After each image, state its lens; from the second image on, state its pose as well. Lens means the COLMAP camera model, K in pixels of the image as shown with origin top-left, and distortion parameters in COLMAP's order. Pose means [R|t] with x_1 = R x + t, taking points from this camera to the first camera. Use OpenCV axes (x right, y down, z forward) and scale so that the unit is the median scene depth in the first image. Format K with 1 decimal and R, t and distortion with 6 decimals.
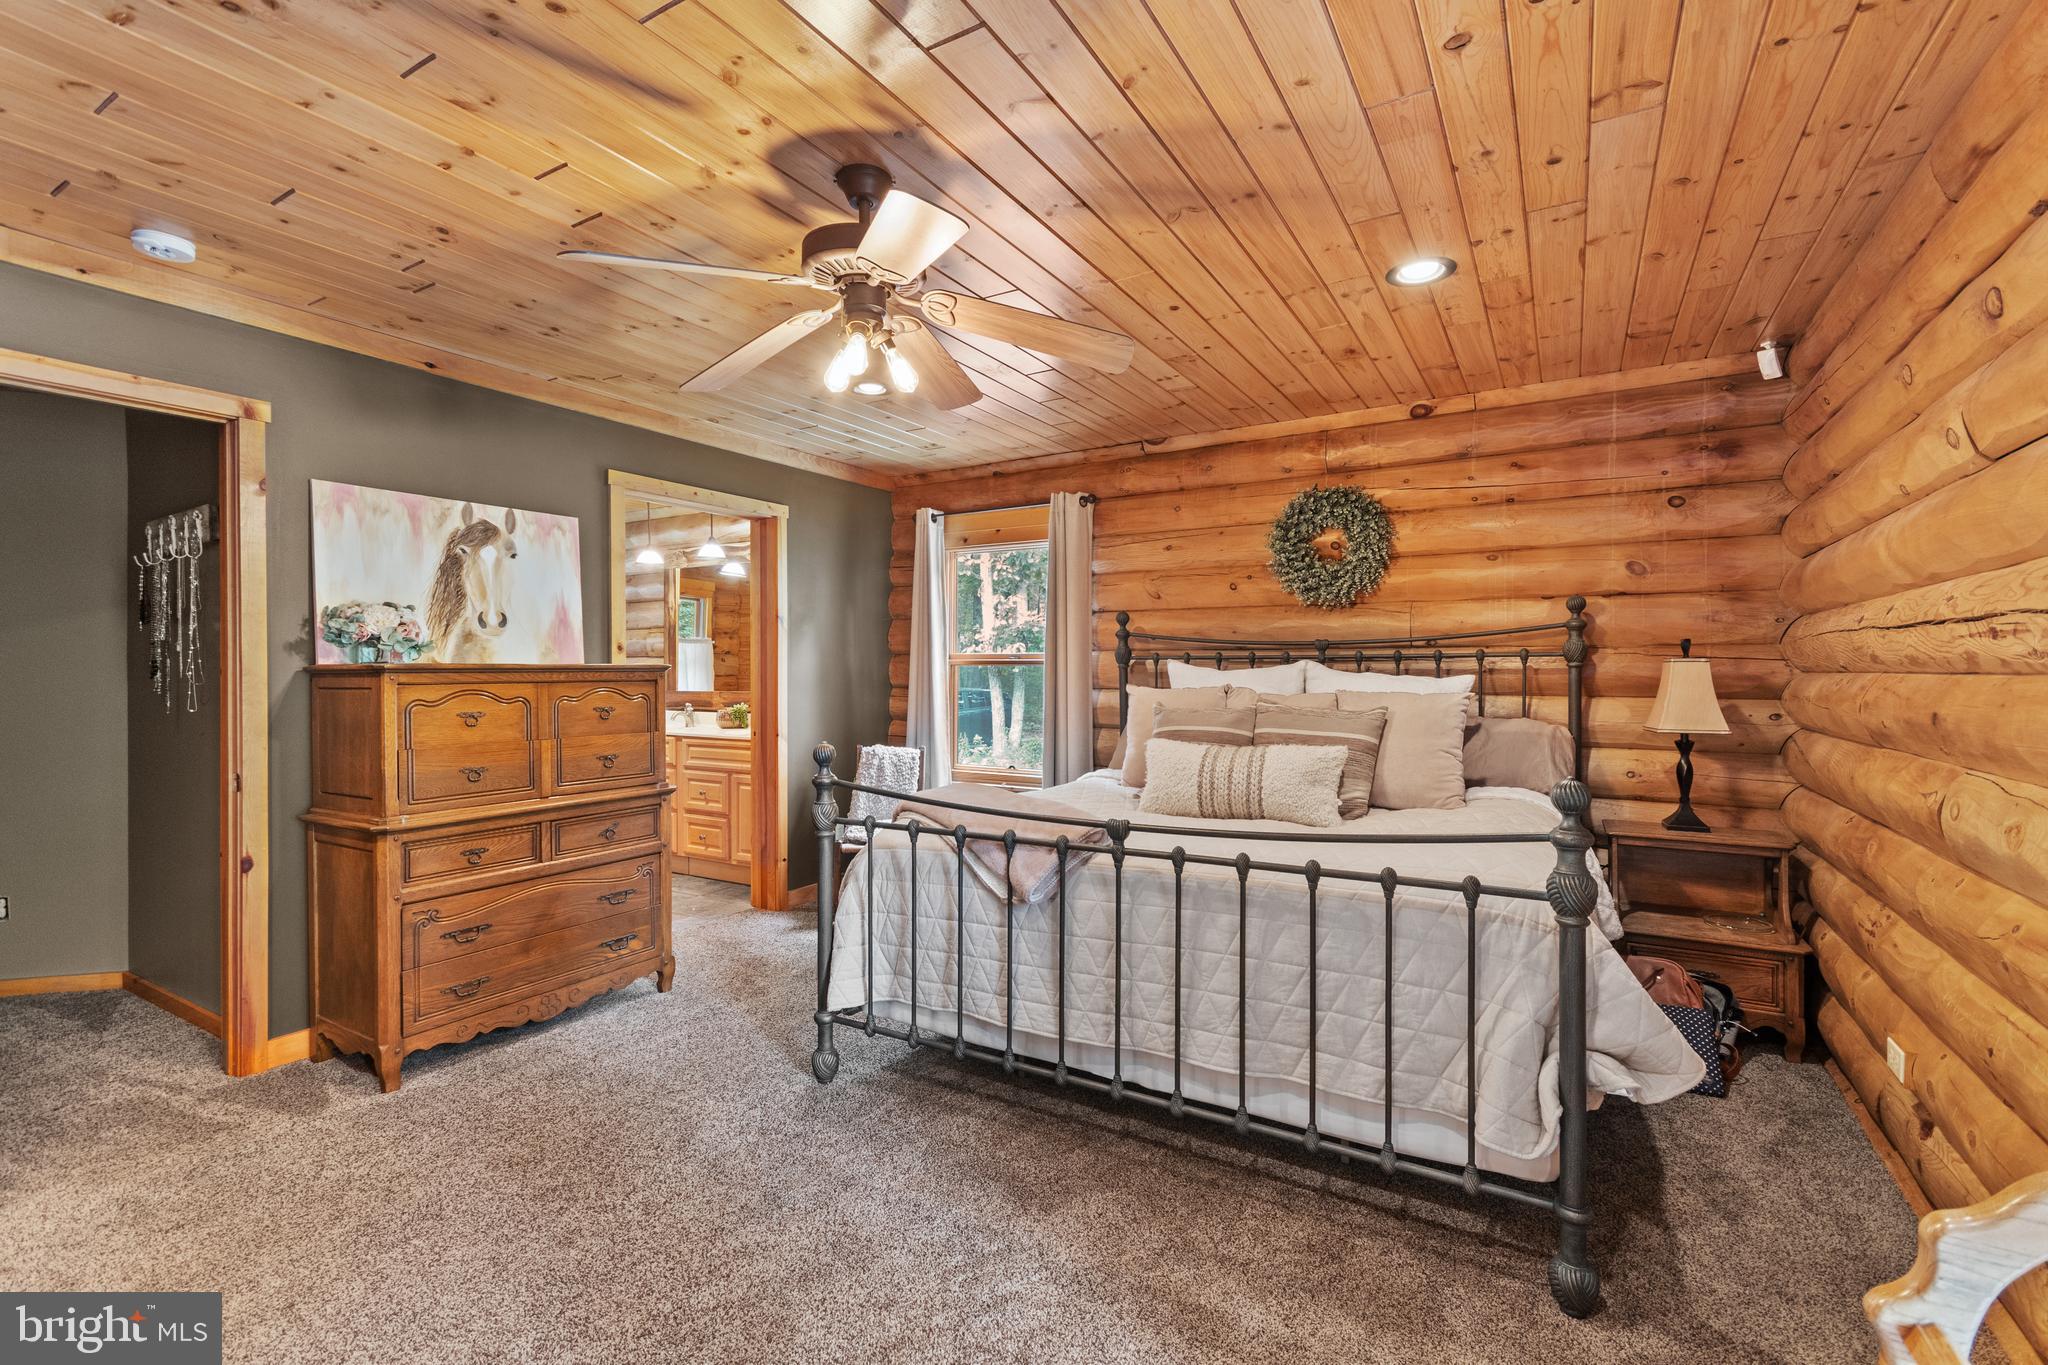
lens RADIAL K [[910.3, 0, 1029.4], [0, 910.3, 670.9], [0, 0, 1]] dist [0.008467, -0.001970]
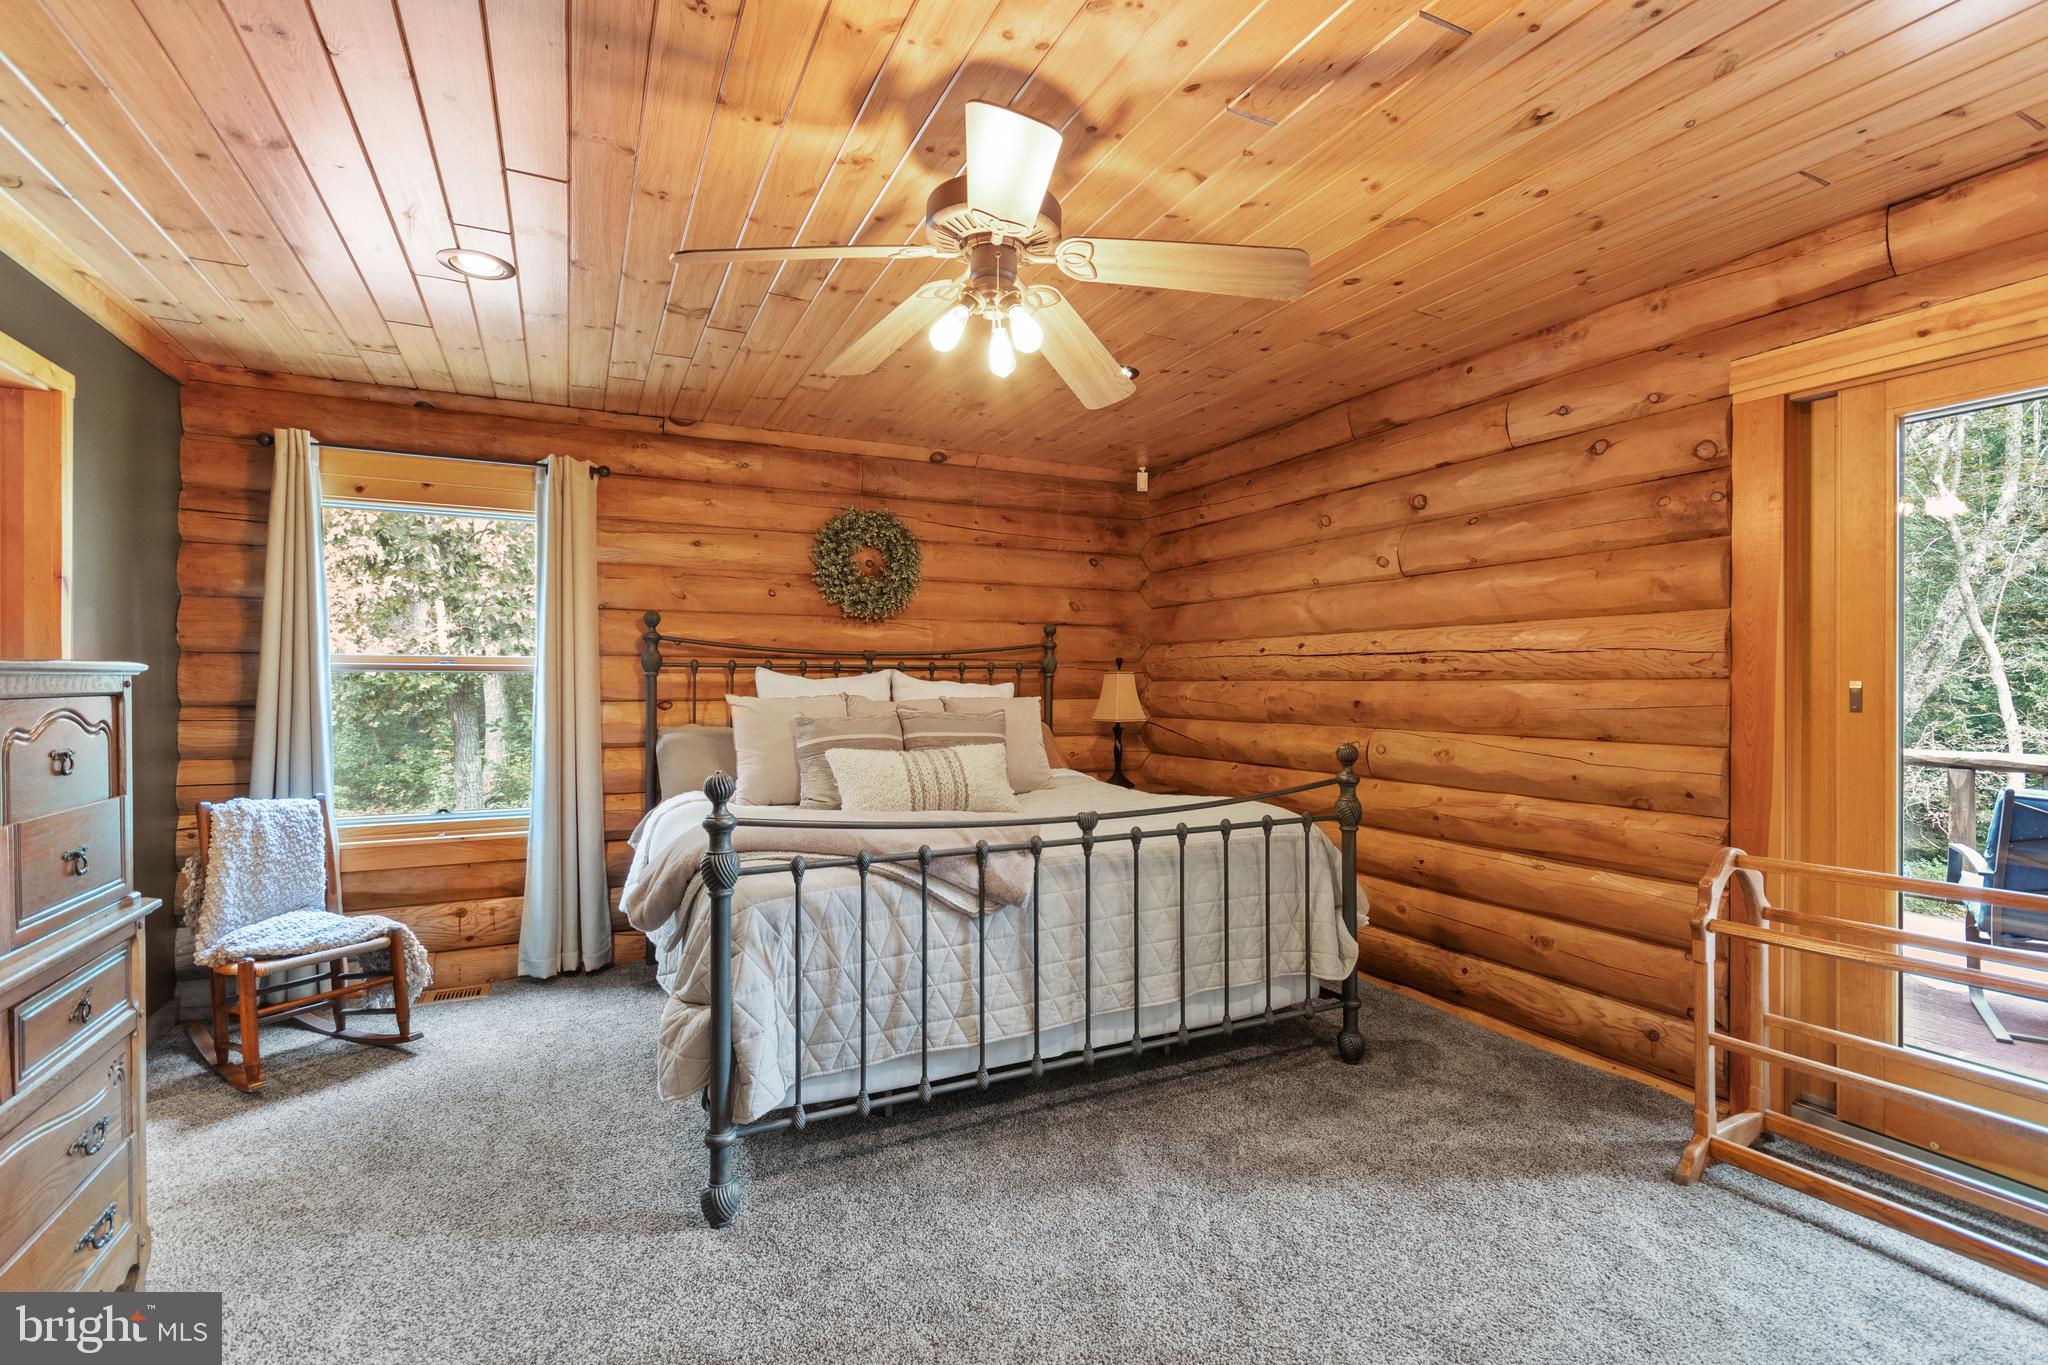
lens RADIAL K [[910.3, 0, 1044.4], [0, 910.3, 685.2], [0, 0, 1]] dist [0.008467, -0.001970]
pose [[0.541403, -0.003375, 0.840757, -0.532048], [0.000996, 0.999994, 0.003373, 0.003687], [-0.840763, -0.000989, 0.541403, 0.277937]]
